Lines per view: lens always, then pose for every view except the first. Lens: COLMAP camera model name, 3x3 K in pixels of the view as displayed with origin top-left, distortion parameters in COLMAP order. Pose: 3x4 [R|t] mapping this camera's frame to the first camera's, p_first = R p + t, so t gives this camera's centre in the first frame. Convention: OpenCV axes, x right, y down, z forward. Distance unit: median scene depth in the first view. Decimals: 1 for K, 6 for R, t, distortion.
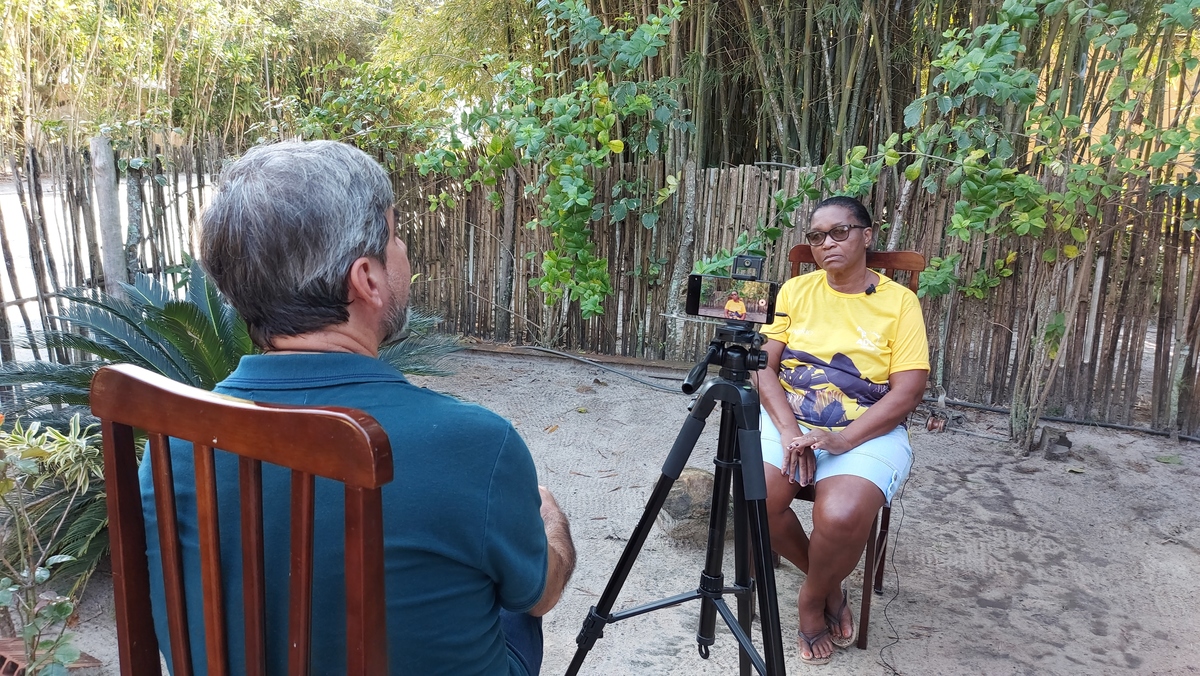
lens RADIAL K [[858.8, 0, 600.0], [0, 858.8, 338.0], [0, 0, 1]] dist [0.133377, -0.170372]
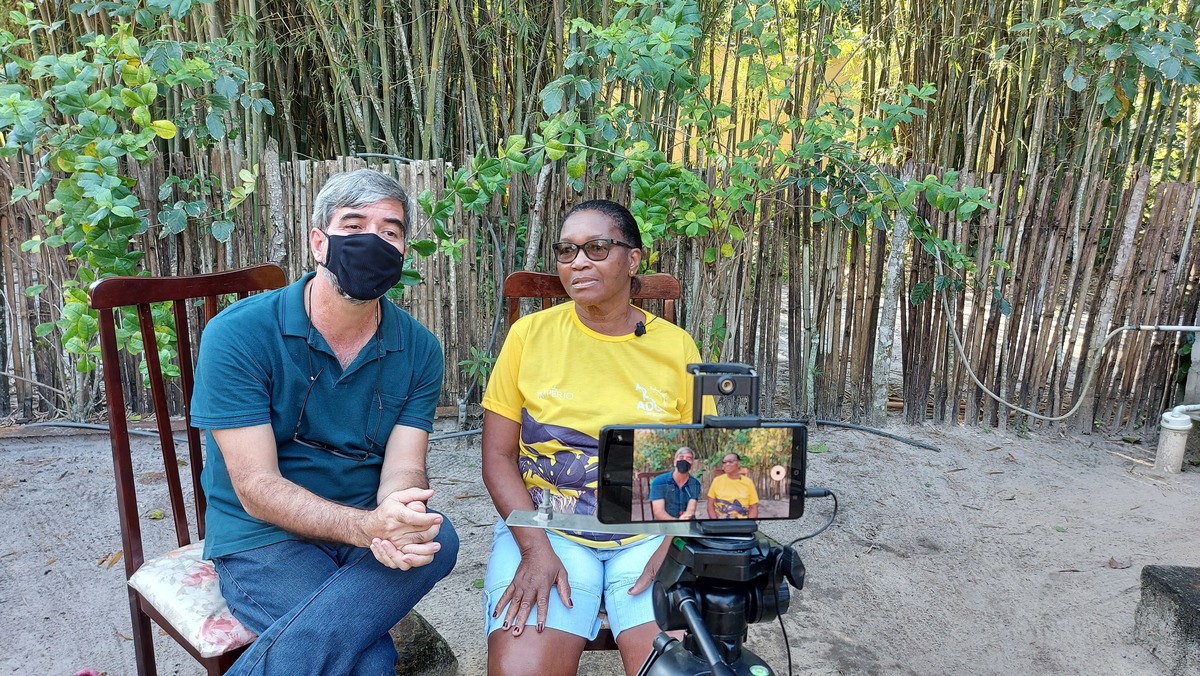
lens RADIAL K [[858.8, 0, 600.0], [0, 858.8, 338.0], [0, 0, 1]] dist [0.133377, -0.170372]
pose [[0.872774, -0.107053, 0.476241, -0.029687], [0.103049, 0.994074, 0.034606, -0.041396], [-0.477123, 0.018873, 0.878634, 0.205349]]
